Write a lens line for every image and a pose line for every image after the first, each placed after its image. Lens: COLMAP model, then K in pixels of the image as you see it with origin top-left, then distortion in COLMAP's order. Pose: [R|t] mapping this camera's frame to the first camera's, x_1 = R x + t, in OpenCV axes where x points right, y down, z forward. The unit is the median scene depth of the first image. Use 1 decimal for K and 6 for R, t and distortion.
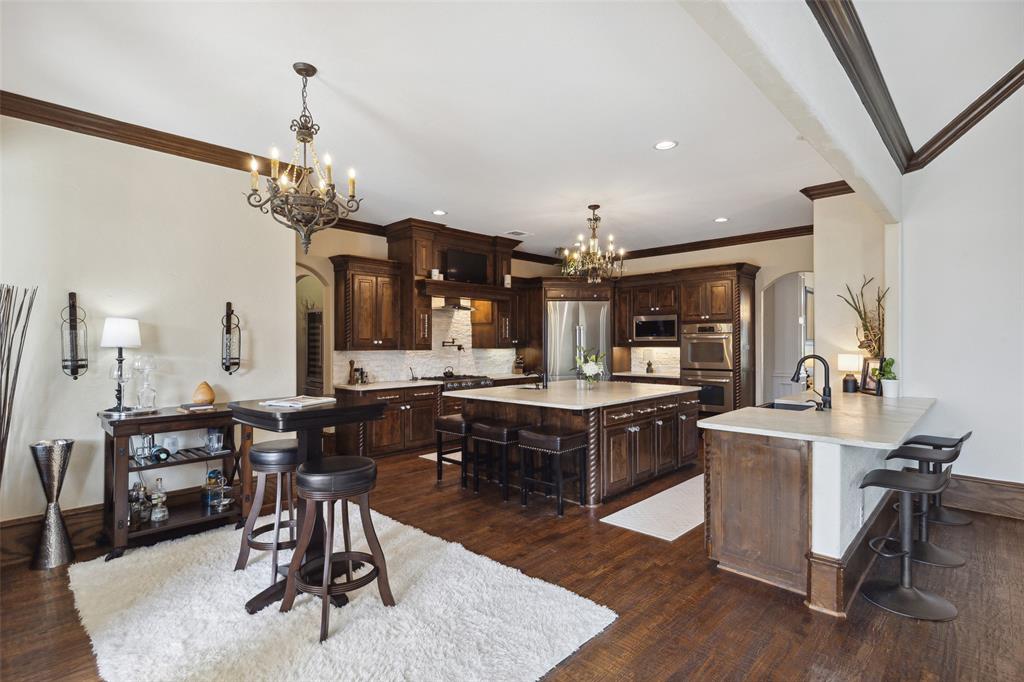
lens RADIAL K [[503.9, 0, 512.0], [0, 503.9, 341.0], [0, 0, 1]] dist [-0.000215, -0.000046]
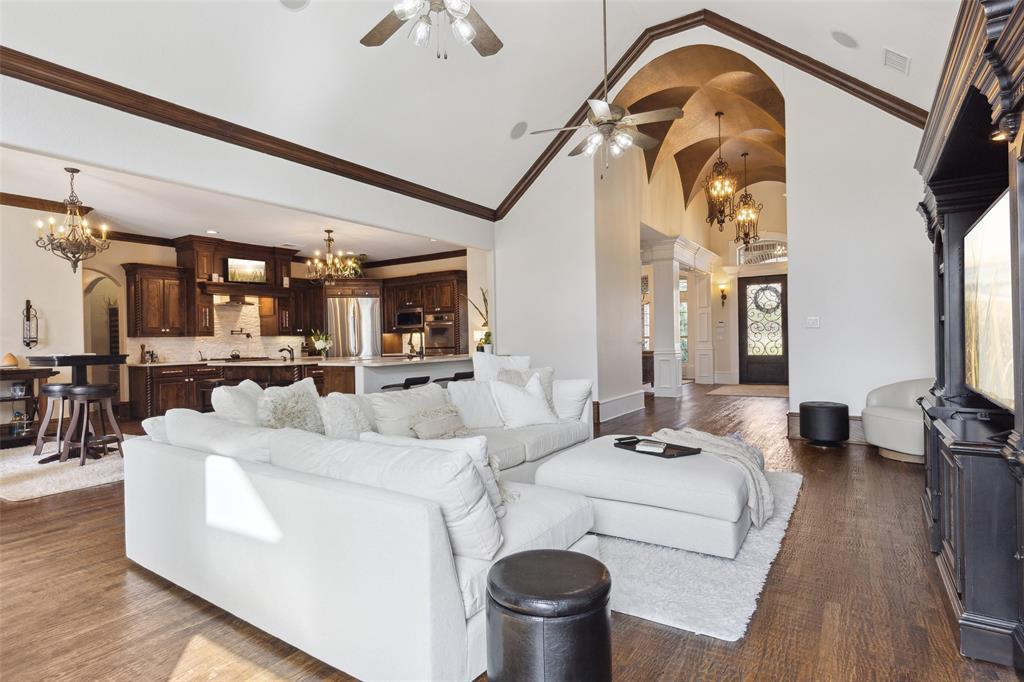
lens RADIAL K [[547.6, 0, 512.0], [0, 547.6, 341.0], [0, 0, 1]] dist [0.003501, 0.001166]
pose [[0.980728, -0.018767, 0.194473, 0.318771], [0.018345, 0.999824, 0.003970, 0.039122], [-0.194513, -0.000326, 0.980900, -0.530576]]
